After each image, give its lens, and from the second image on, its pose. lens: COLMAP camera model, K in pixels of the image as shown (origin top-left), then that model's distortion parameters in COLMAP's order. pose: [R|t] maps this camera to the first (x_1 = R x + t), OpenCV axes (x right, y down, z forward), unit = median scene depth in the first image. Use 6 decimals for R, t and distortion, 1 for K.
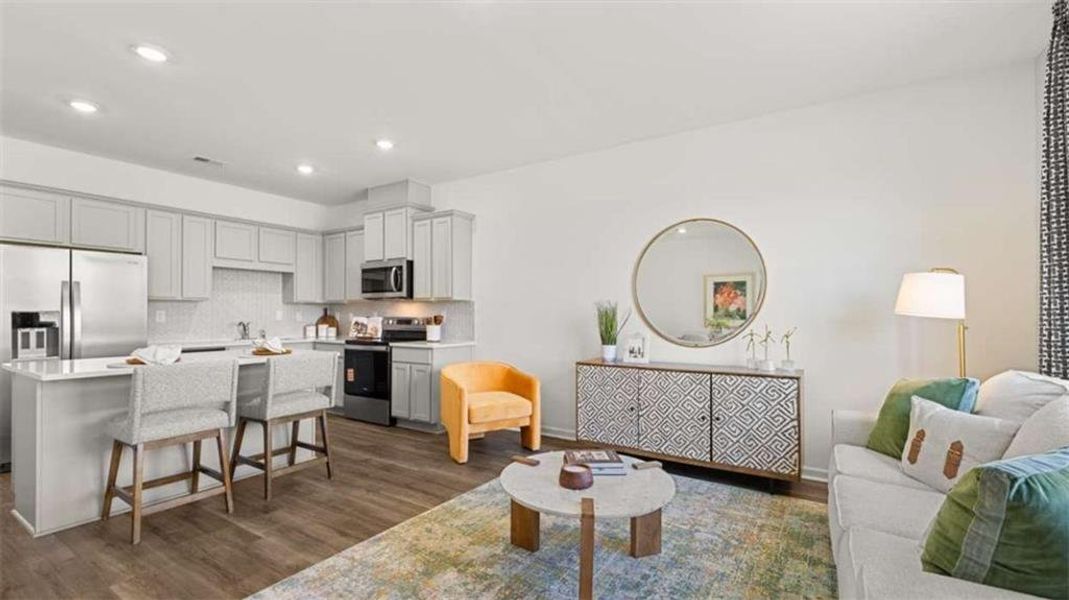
lens RADIAL K [[448.4, 0, 534.7], [0, 448.4, 306.5], [0, 0, 1]] dist [-0.001309, 0.000738]
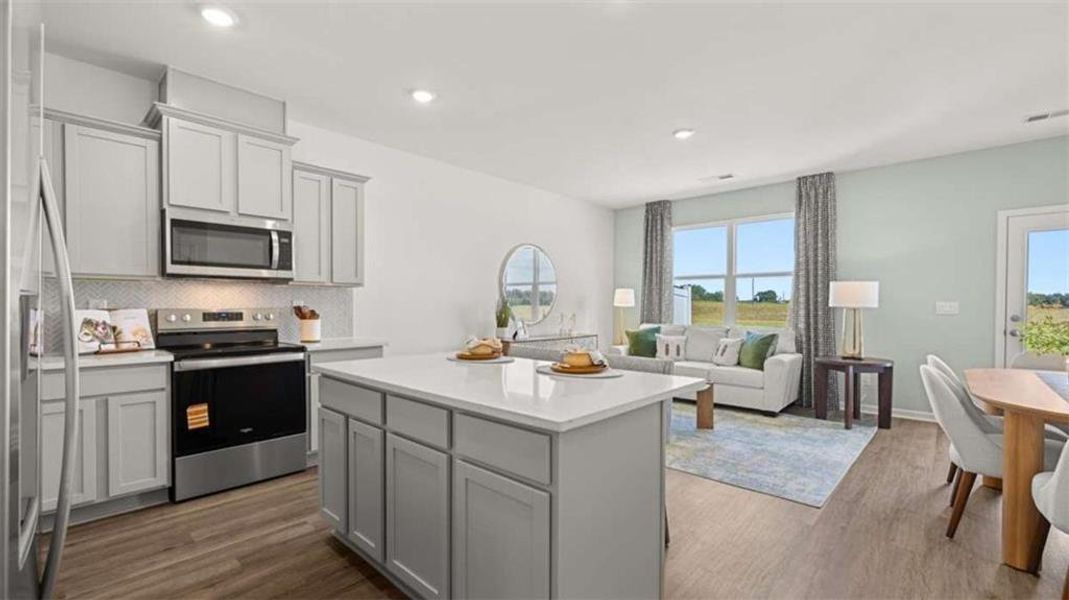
lens RADIAL K [[448.4, 0, 527.6], [0, 448.4, 312.3], [0, 0, 1]] dist [-0.001309, 0.000738]
pose [[0.194917, -0.016646, 0.980678, -0.863998], [-0.020075, 0.999579, 0.020957, 0.007617], [-0.980614, -0.023772, 0.194501, 0.508625]]
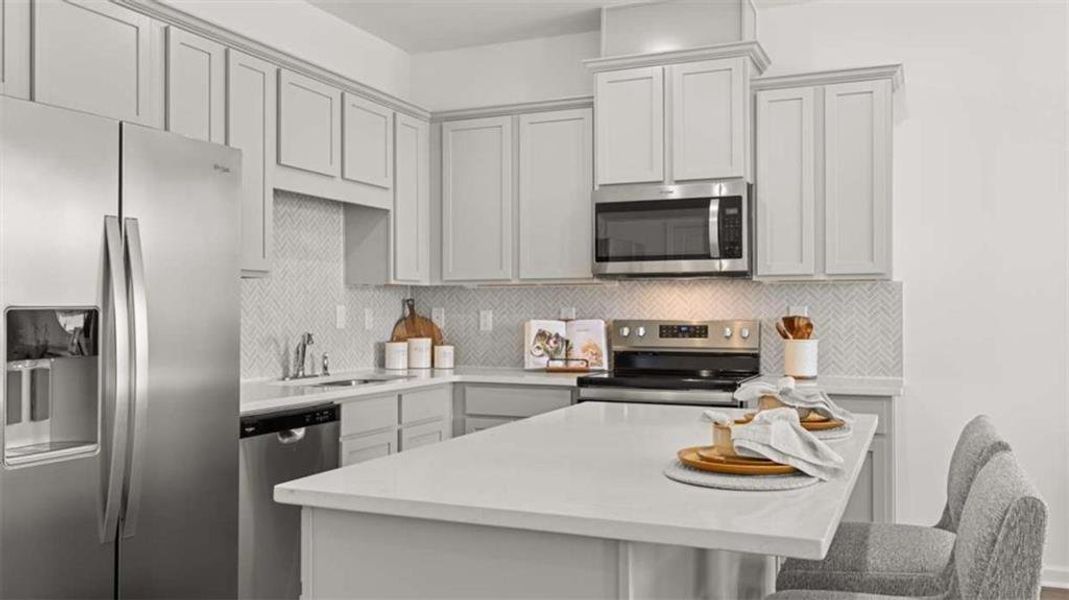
lens RADIAL K [[892.8, 0, 537.6], [0, 892.8, 299.1], [0, 0, 1]] dist [0.014077, -0.000713]
pose [[0.987334, 0.001420, 0.158648, -0.596345], [-0.002026, 0.999991, 0.003660, 0.001217], [-0.158642, -0.003935, 0.987328, 0.211869]]
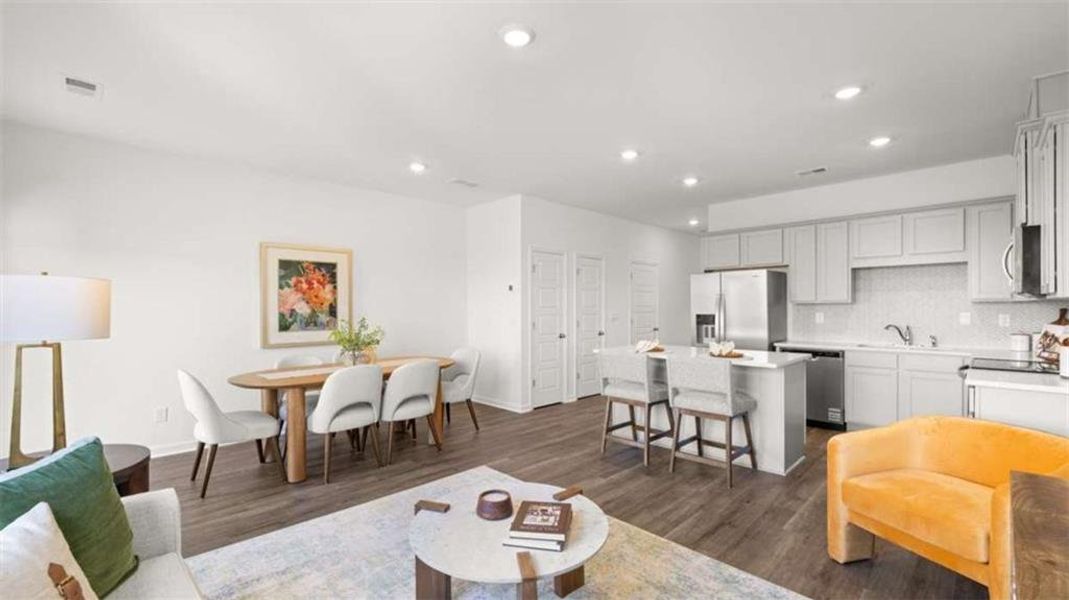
lens RADIAL K [[448.4, 0, 521.7], [0, 448.4, 307.2], [0, 0, 1]] dist [-0.001309, 0.000738]
pose [[-0.228419, -0.002769, -0.973559, 0.389434], [0.022158, 0.999722, -0.008042, -0.011030], [0.973311, -0.023409, -0.228294, 0.498796]]
